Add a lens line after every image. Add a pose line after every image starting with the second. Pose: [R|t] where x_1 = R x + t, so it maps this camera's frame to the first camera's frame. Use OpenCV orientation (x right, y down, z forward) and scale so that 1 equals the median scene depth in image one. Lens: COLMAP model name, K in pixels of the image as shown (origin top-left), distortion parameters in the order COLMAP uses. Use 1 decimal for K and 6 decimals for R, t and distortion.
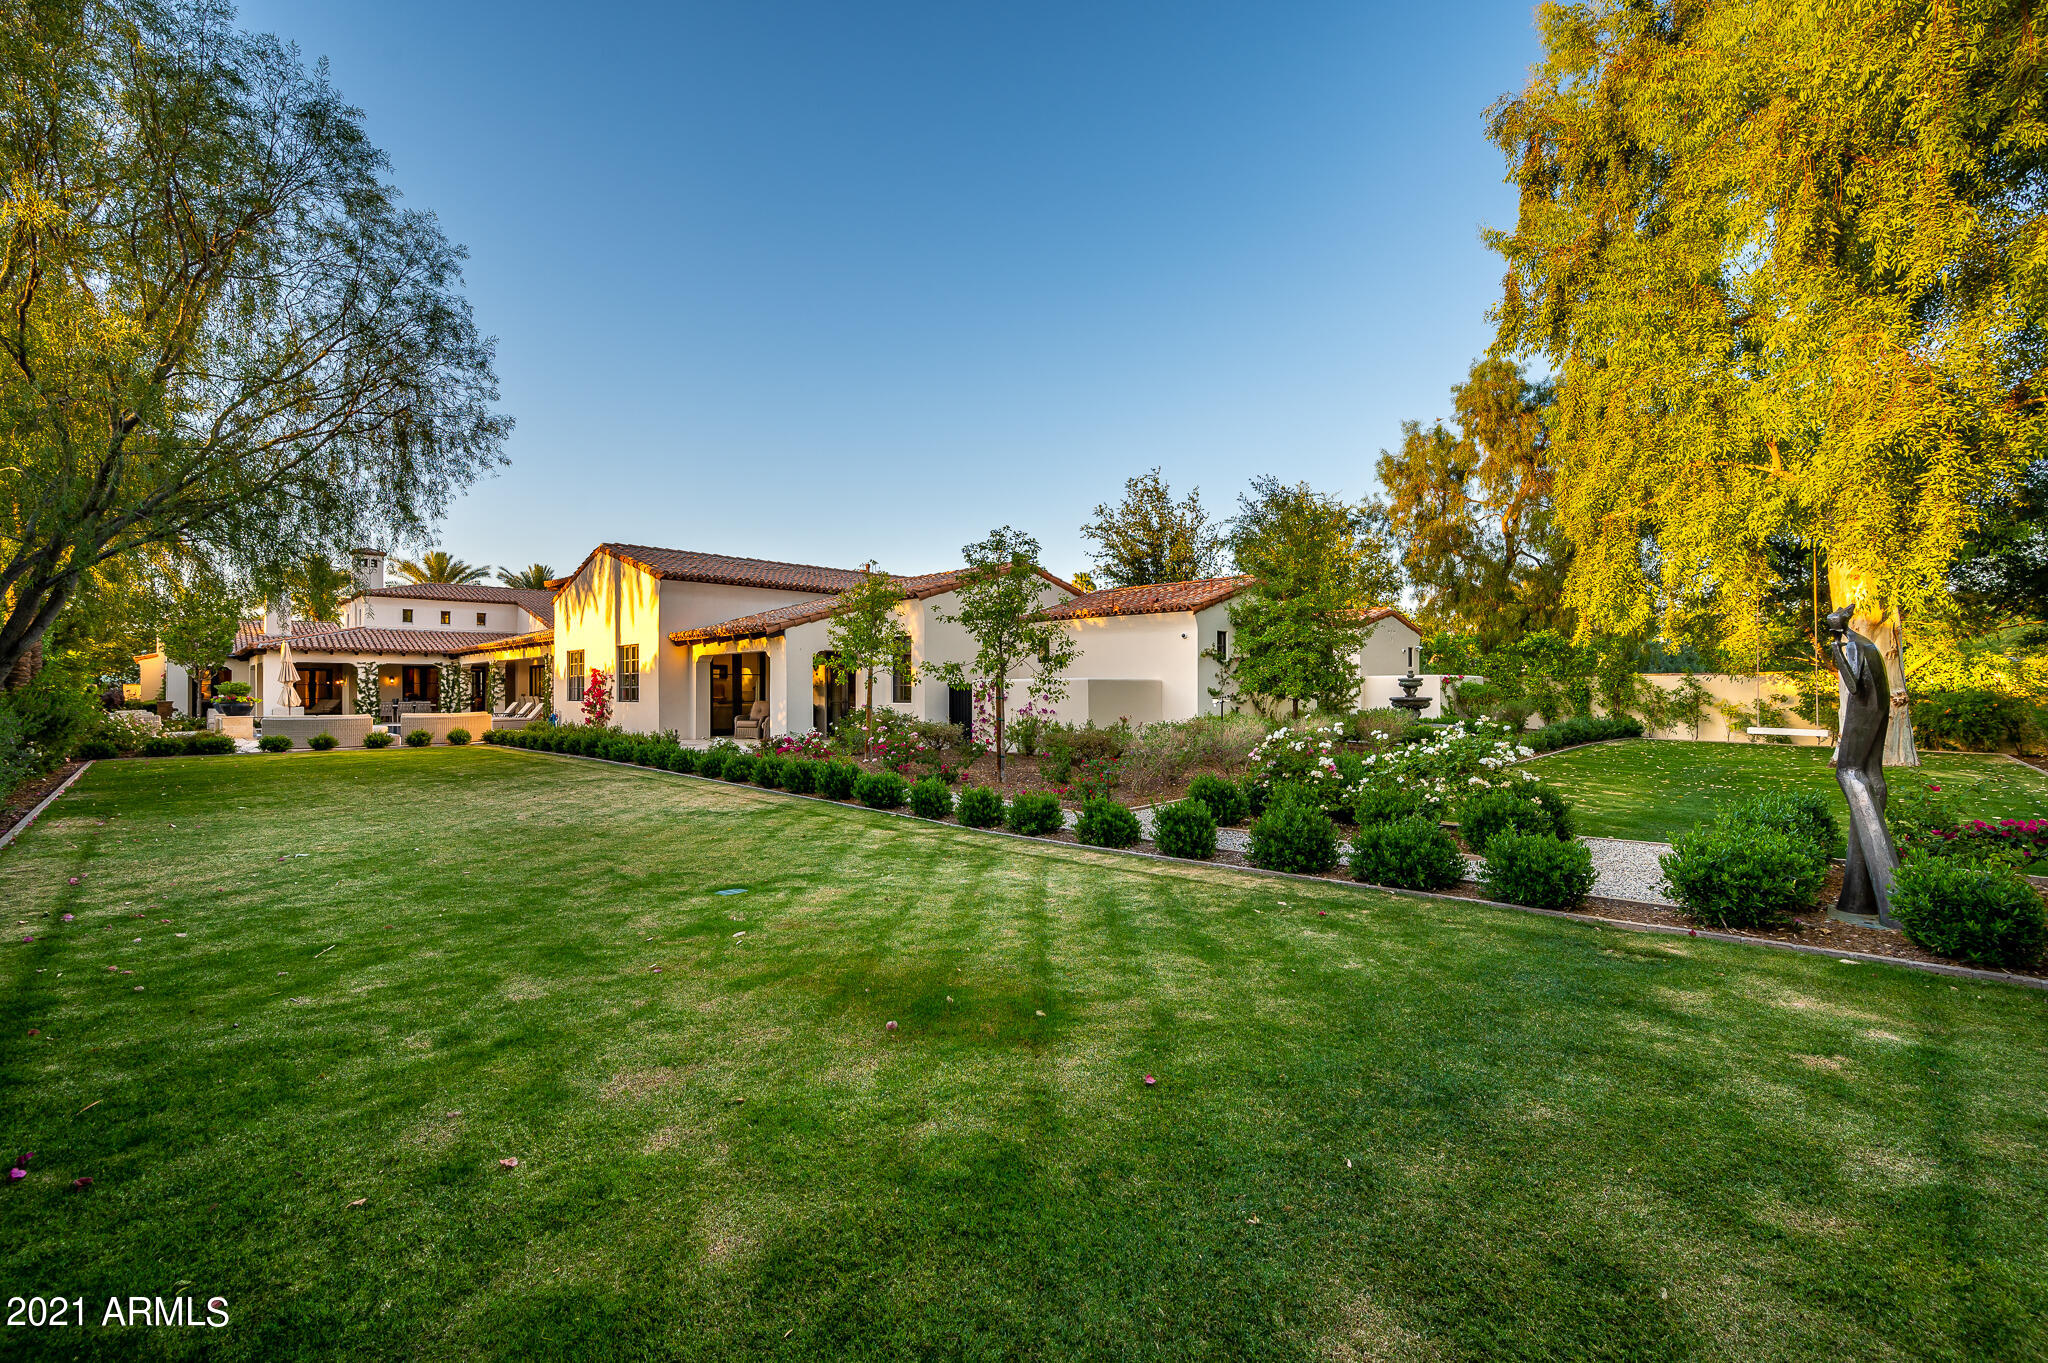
lens RADIAL K [[866.6, 0, 1026.8], [0, 866.6, 683.0], [0, 0, 1]] dist [-0.000129, -0.000116]
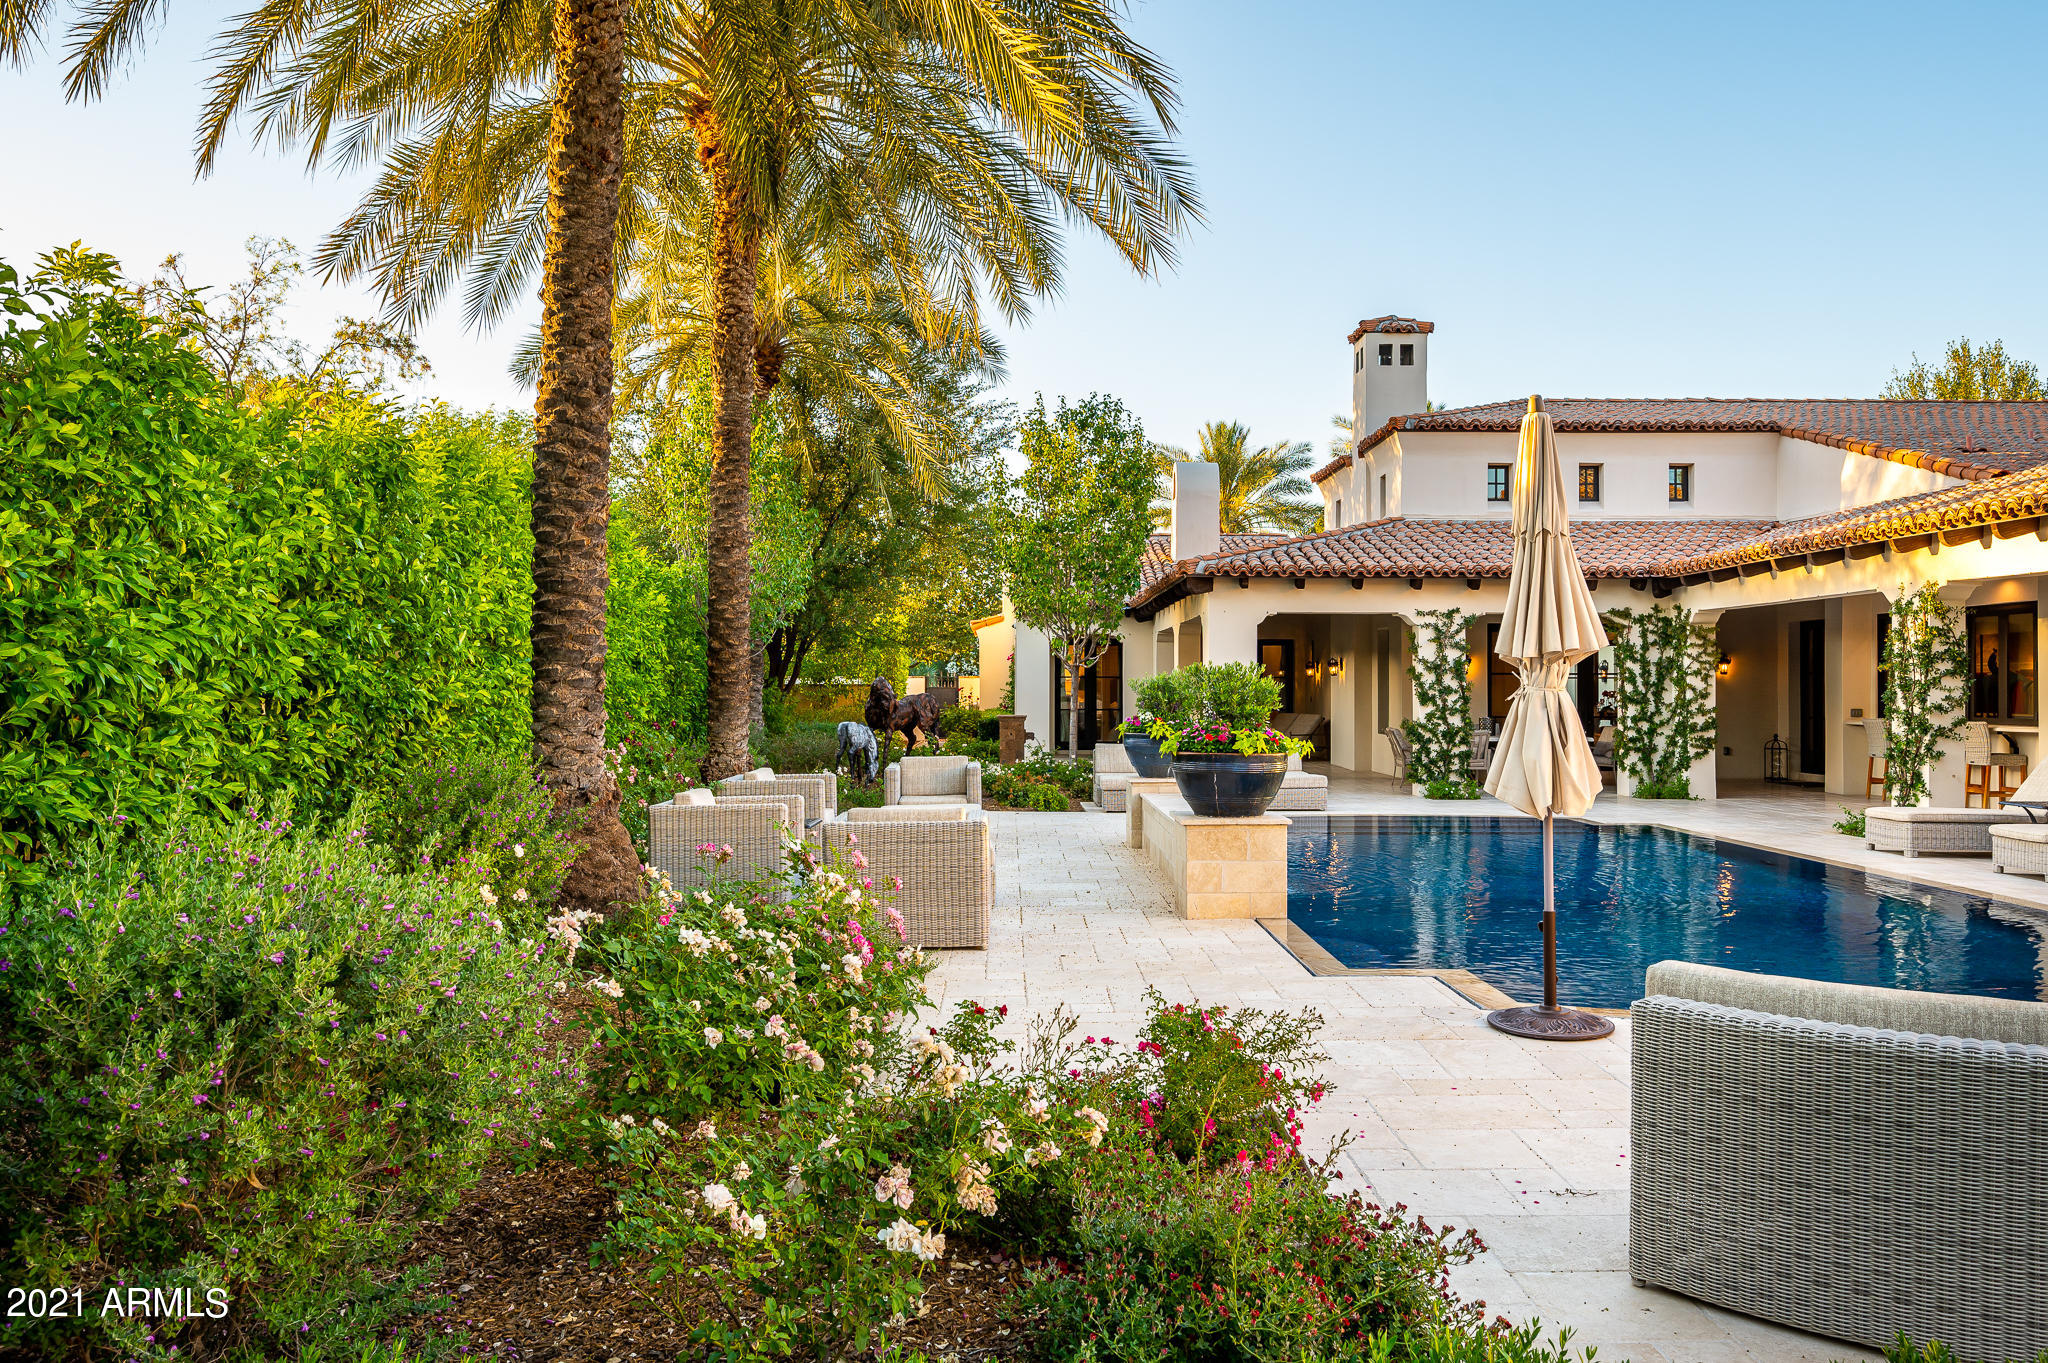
lens RADIAL K [[1489.7, 0, 1023.7], [0, 1489.7, 686.3], [0, 0, 1]] dist [0.001003, -0.000664]
pose [[0.710991, 0.005937, -0.703176, -0.470398], [-0.000918, 0.999971, 0.007515, 0.001255], [0.703201, -0.004697, 0.710976, 0.477901]]
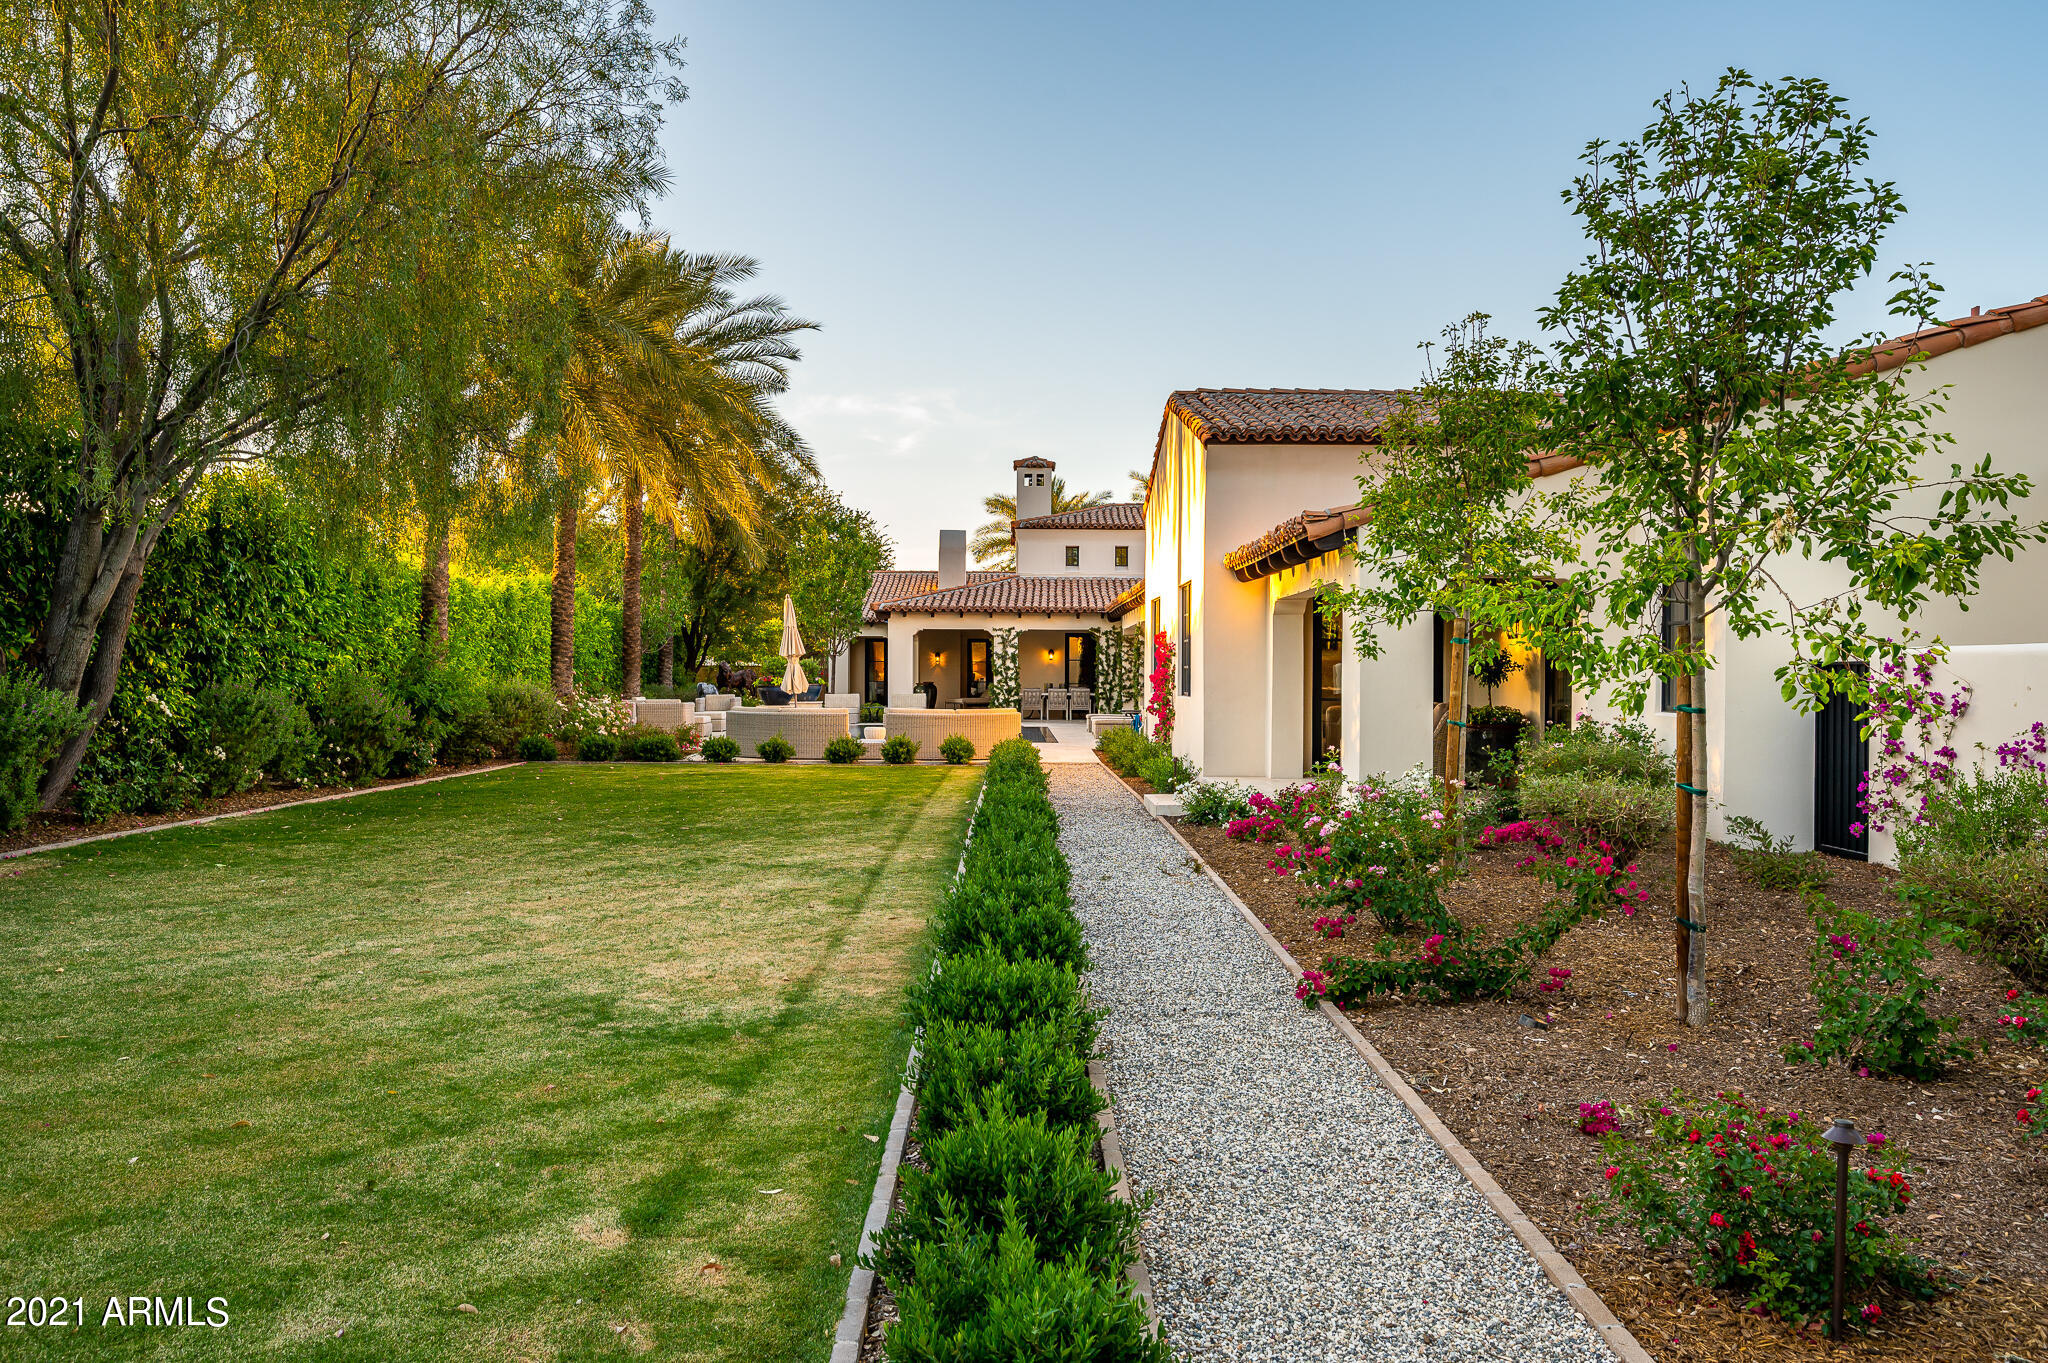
lens RADIAL K [[1500.6, 0, 1031.1], [0, 1500.6, 669.4], [0, 0, 1]] dist [0.001264, 0.000674]
pose [[0.711934, 0.006396, -0.702218, 0.058129], [-0.003548, 0.999979, 0.005511, 0.001285], [0.702238, -0.001432, 0.711941, 0.197886]]
